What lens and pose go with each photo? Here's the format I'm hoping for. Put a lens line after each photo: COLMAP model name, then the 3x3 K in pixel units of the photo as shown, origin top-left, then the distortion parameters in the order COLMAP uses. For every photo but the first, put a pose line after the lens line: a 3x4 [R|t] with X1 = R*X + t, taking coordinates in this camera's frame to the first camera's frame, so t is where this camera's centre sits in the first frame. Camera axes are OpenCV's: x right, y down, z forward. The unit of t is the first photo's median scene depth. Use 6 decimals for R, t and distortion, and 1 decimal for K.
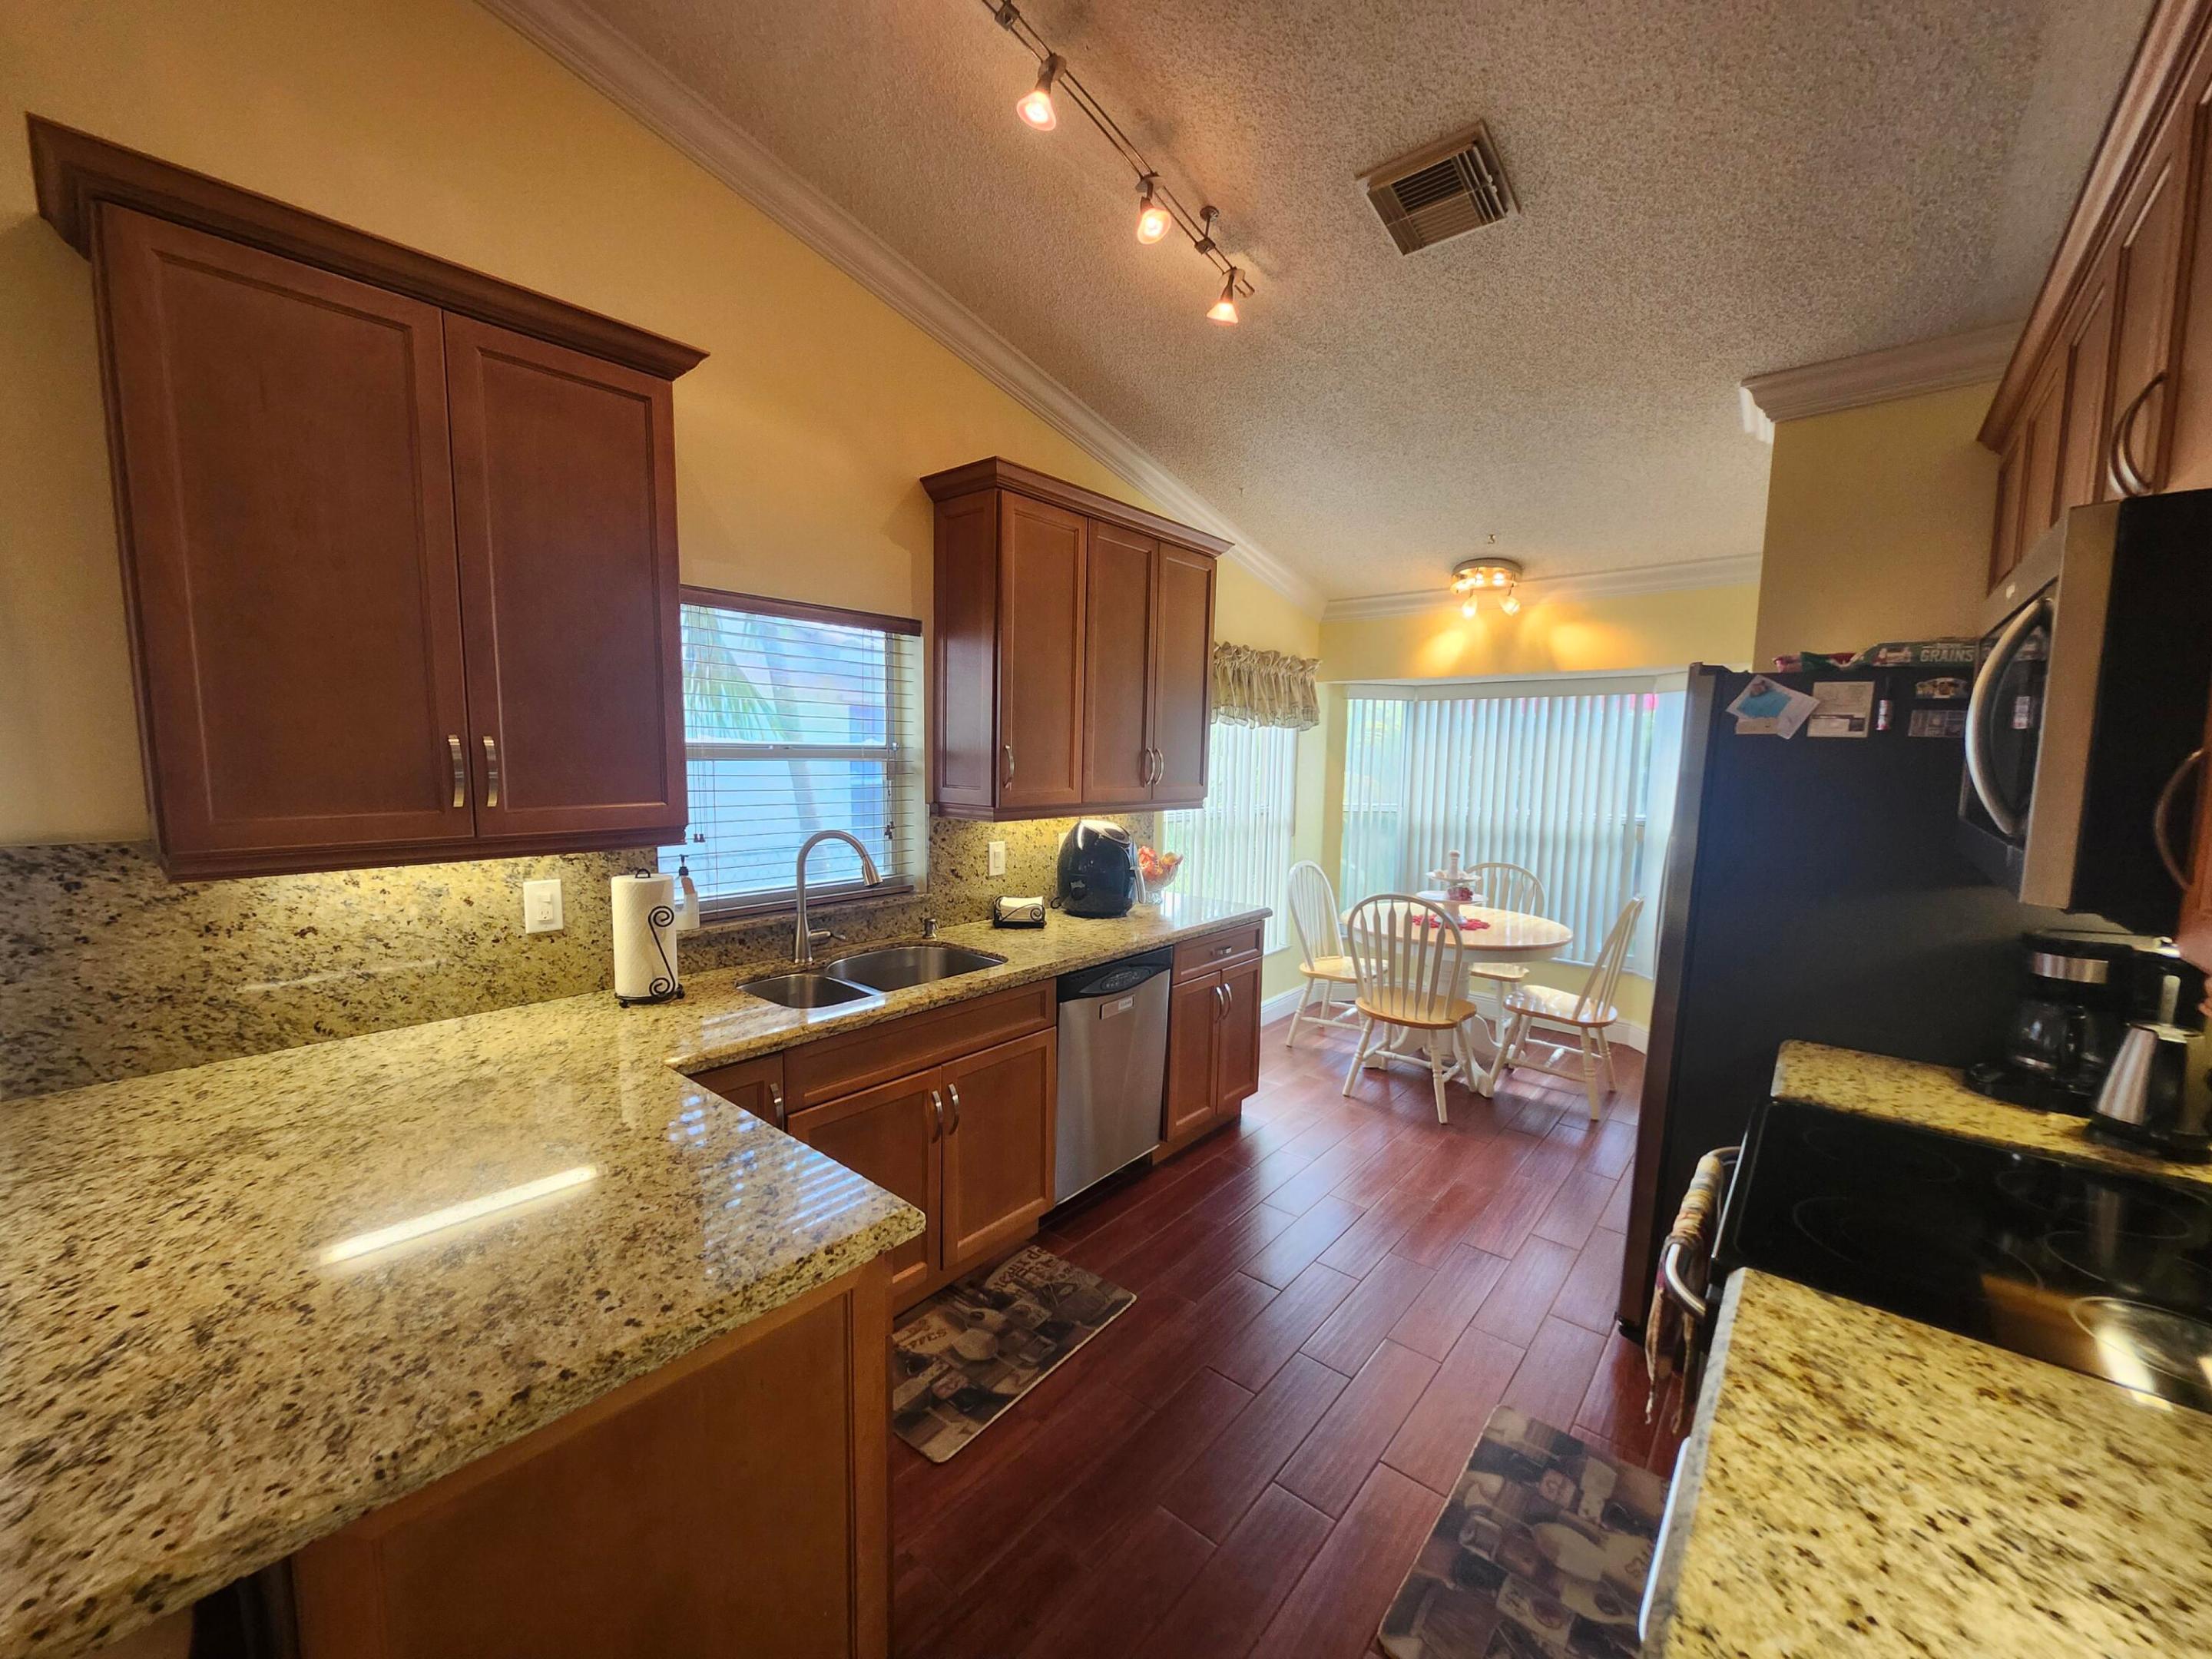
lens RADIAL K [[858.3, 0, 1105.7], [0, 858.3, 839.8], [0, 0, 1]] dist [0.003256, 0.000135]
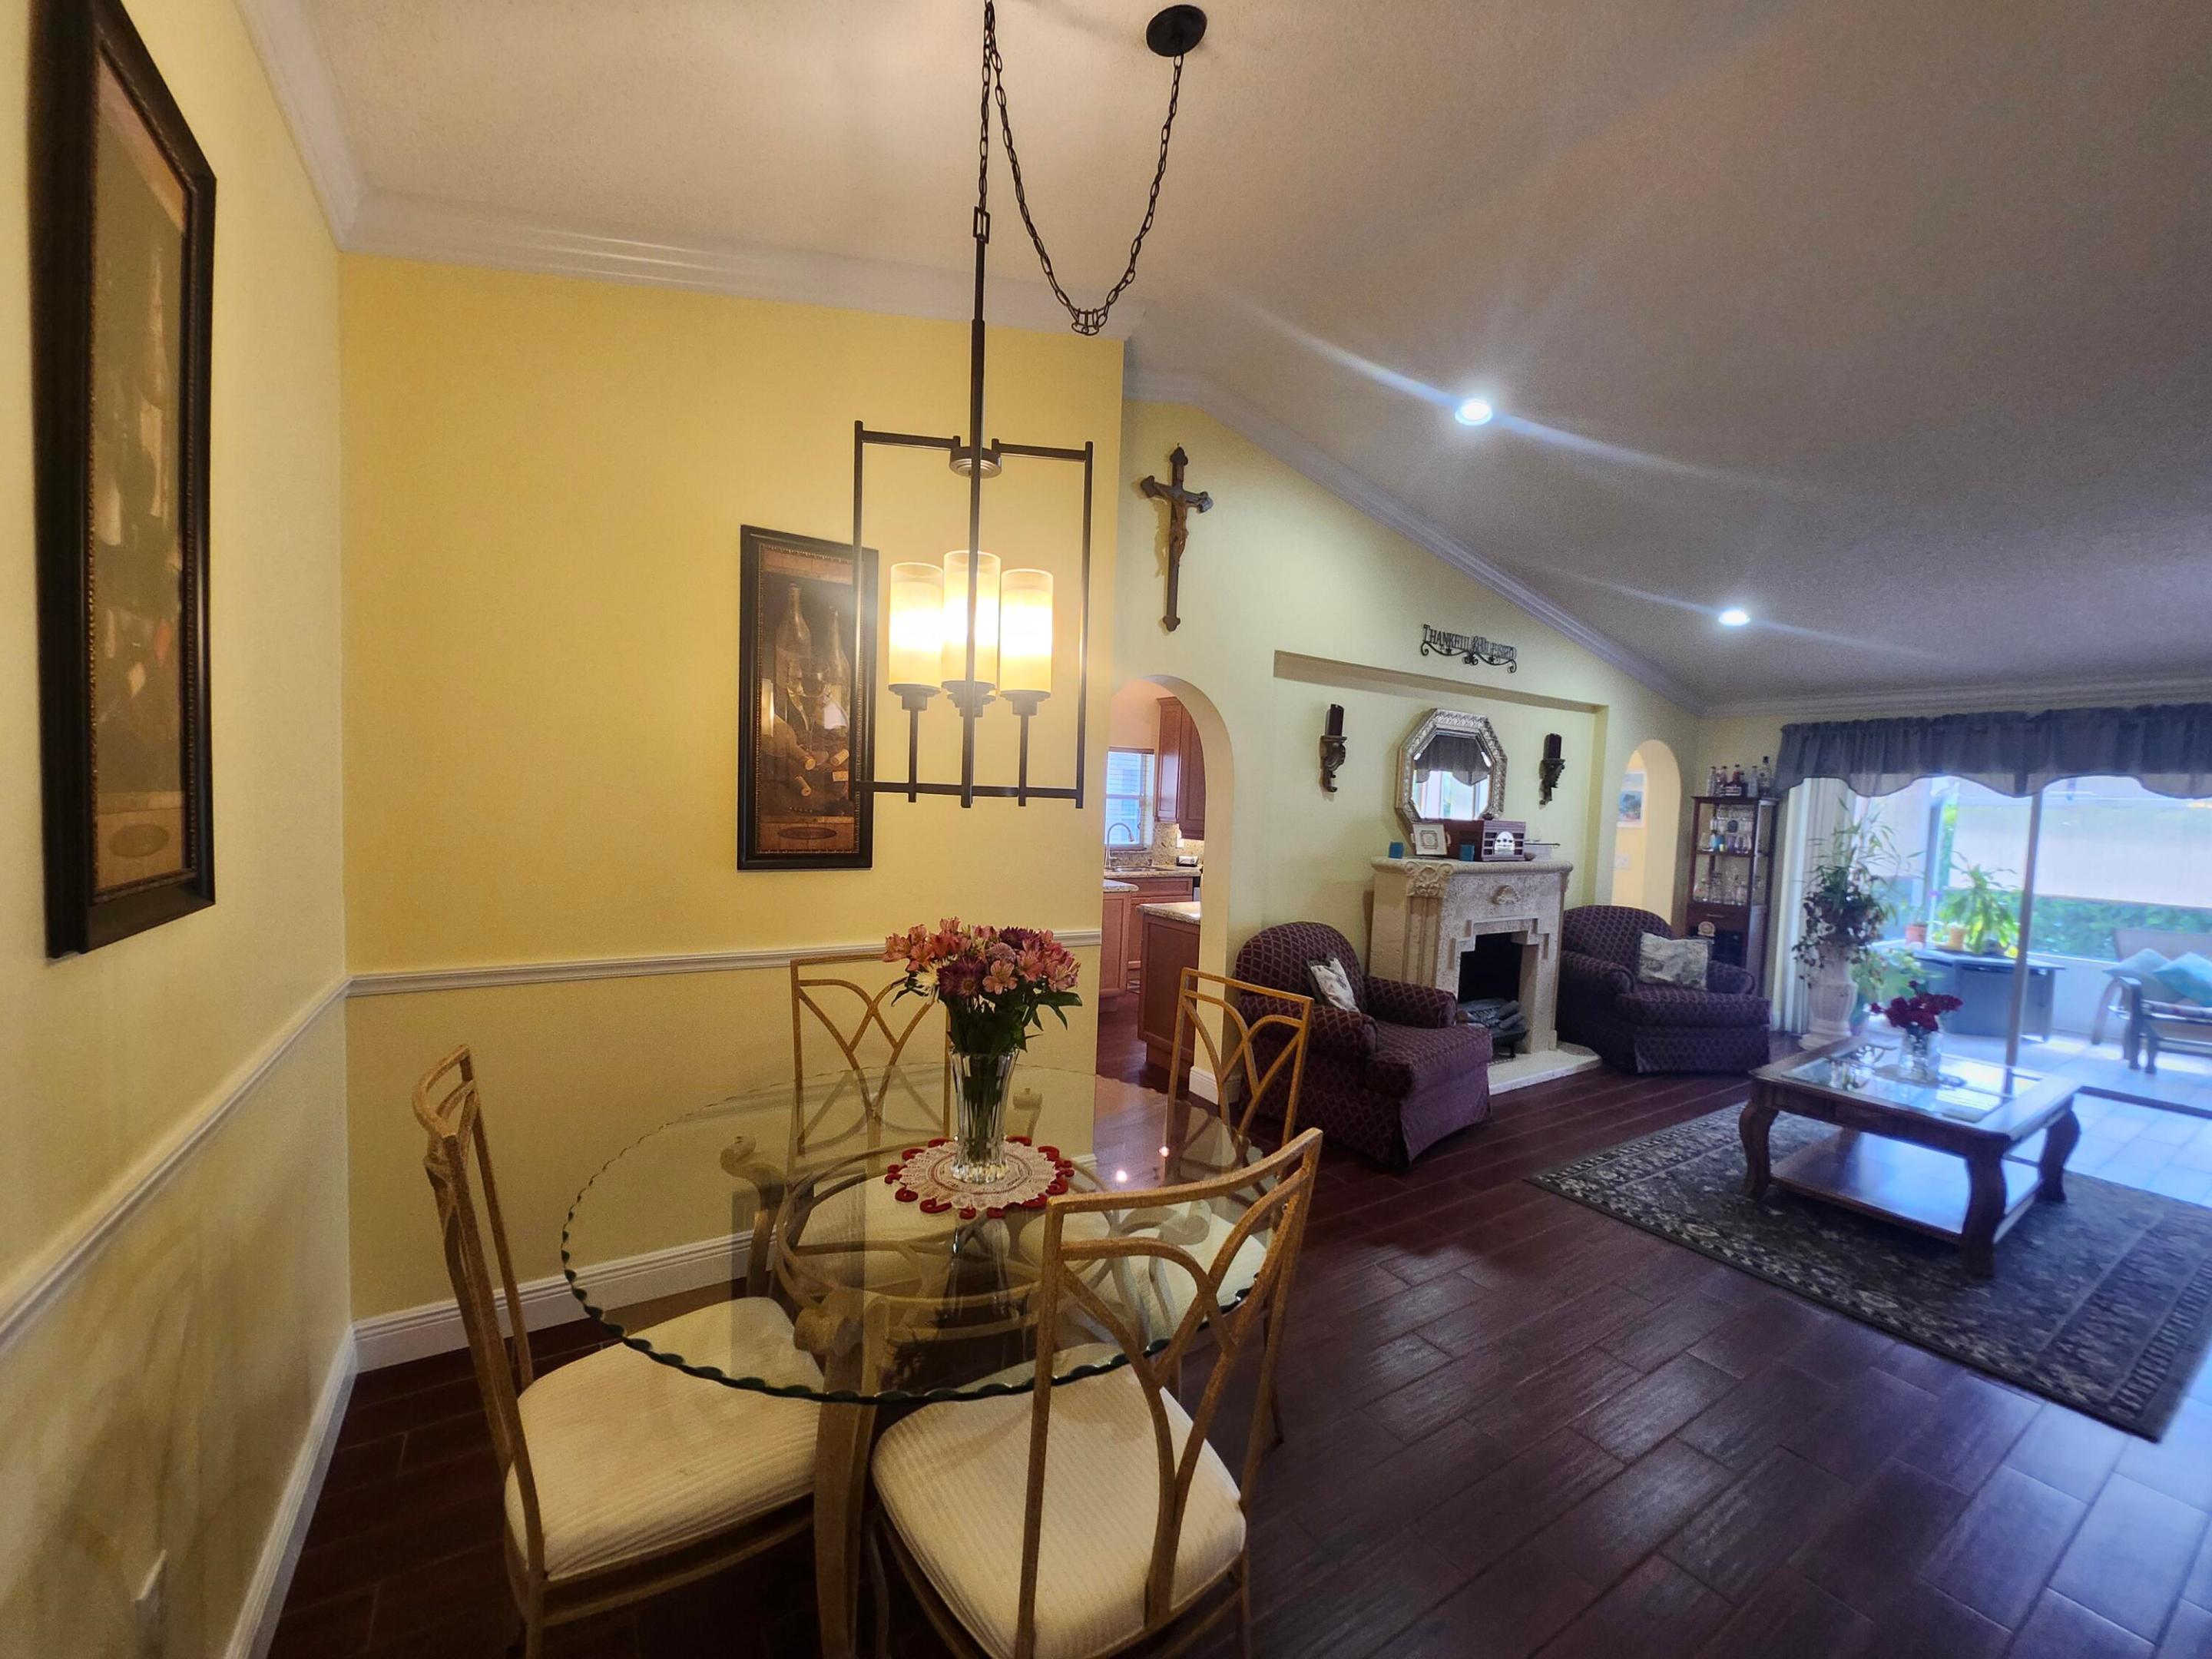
lens RADIAL K [[858.3, 0, 1094.8], [0, 858.3, 834.5], [0, 0, 1]] dist [0.003256, 0.000135]
pose [[0.958023, 0.037657, -0.284207, 0.379707], [-0.054070, 0.997278, -0.050125, 0.157314], [0.281546, 0.063388, 0.957452, -1.608427]]
